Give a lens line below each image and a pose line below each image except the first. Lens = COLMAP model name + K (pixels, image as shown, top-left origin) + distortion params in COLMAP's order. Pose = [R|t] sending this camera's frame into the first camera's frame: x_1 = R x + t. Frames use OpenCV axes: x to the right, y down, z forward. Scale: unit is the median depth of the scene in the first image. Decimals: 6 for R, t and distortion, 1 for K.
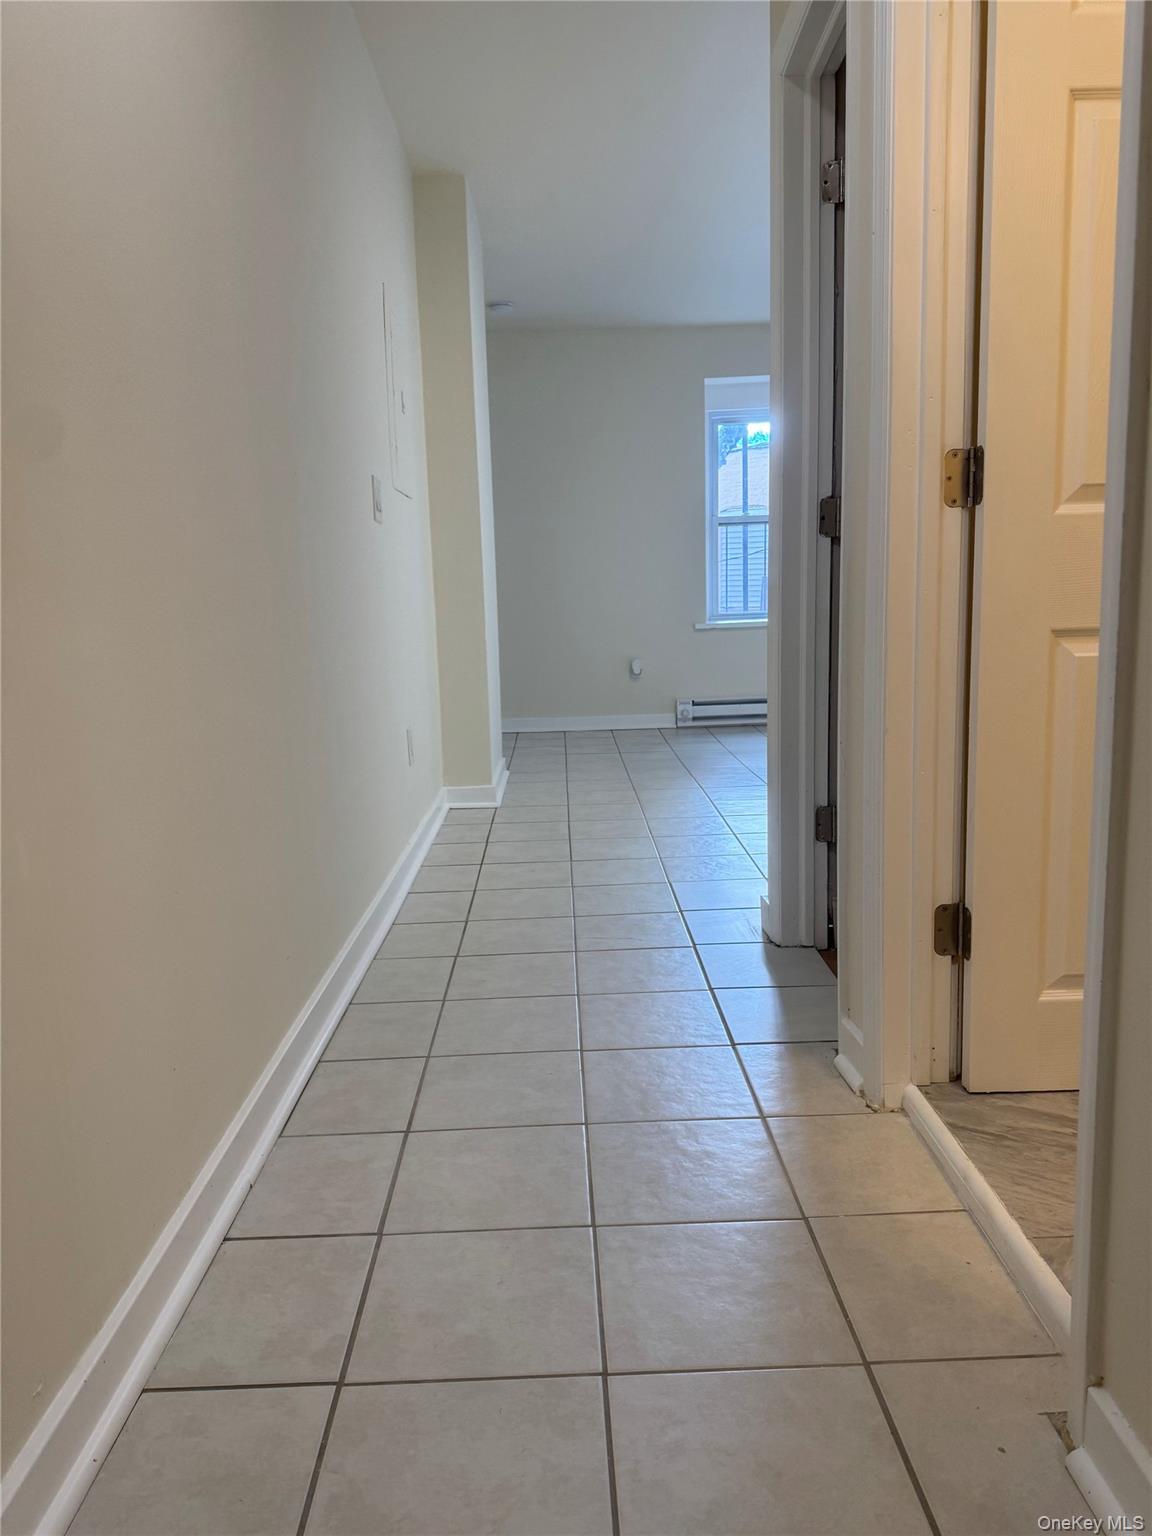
lens RADIAL K [[1093.3, 0, 576.5], [0, 1093.3, 772.6], [0, 0, 1]] dist [0.043286, -0.067478]
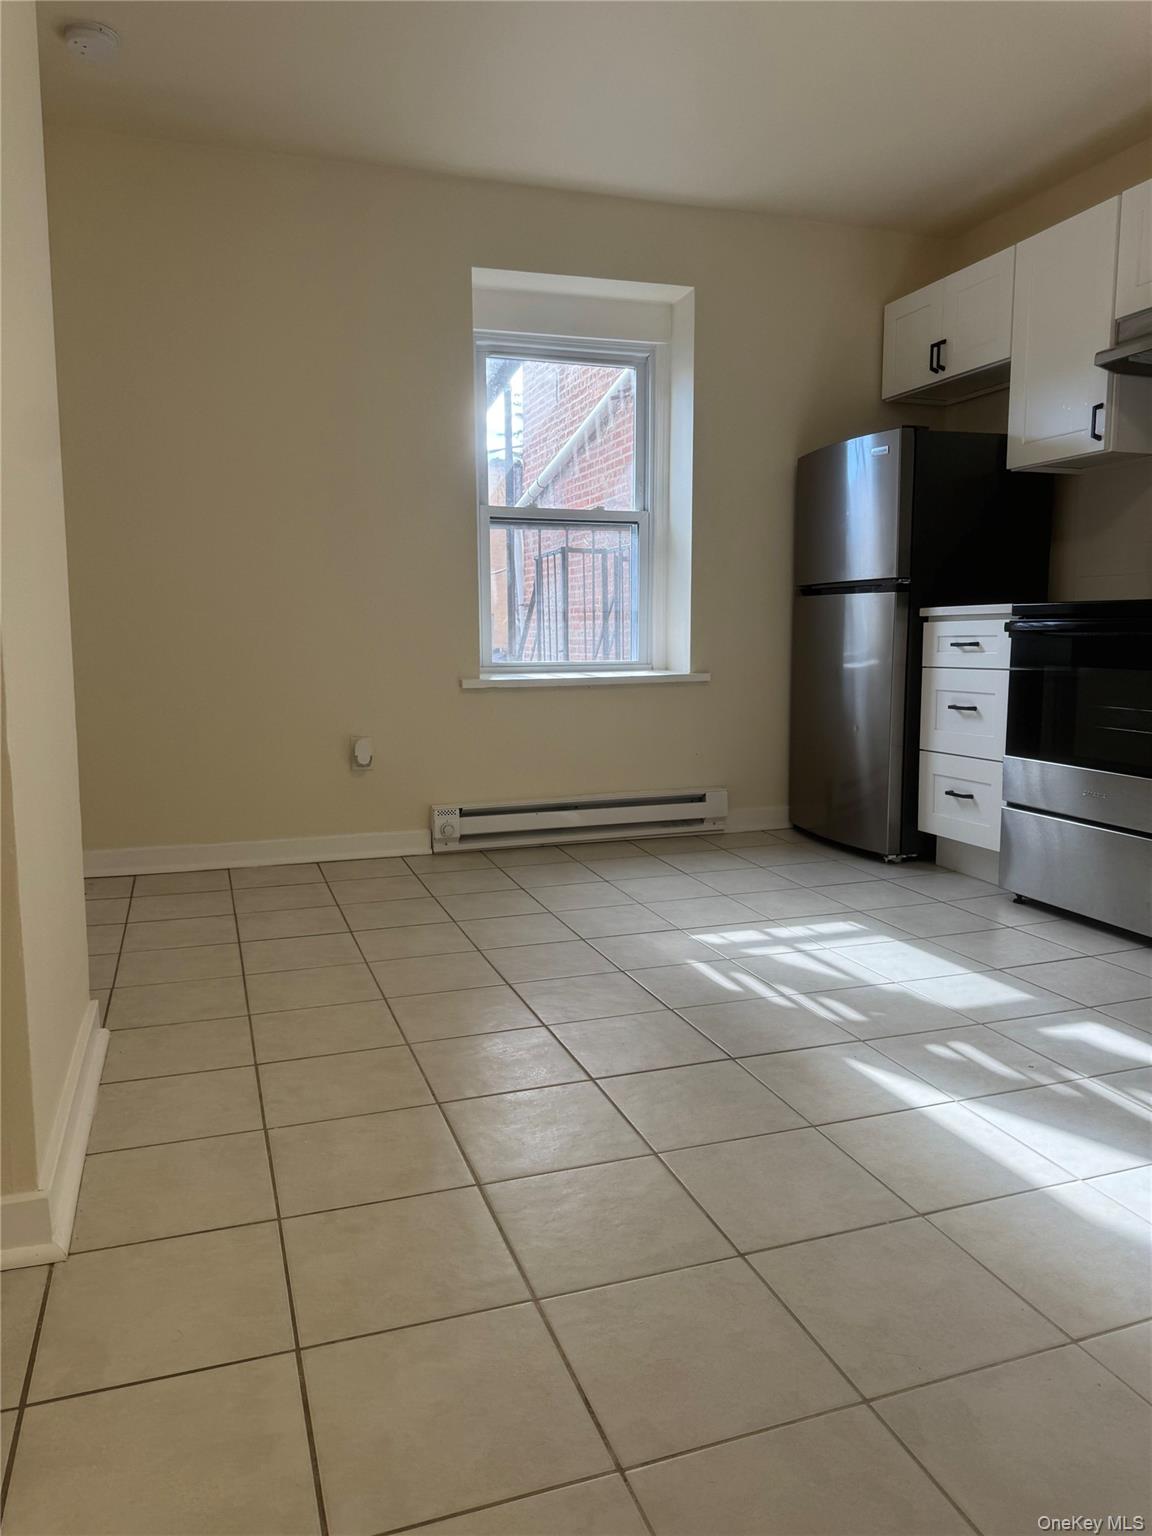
lens RADIAL K [[1093.3, 0, 568.3], [0, 1093.3, 770.7], [0, 0, 1]] dist [0.043286, -0.067478]
pose [[0.952472, -0.011729, 0.304399, -0.017128], [0.024729, 0.998937, -0.038889, -0.061599], [-0.303619, 0.044568, 0.951751, 0.420949]]
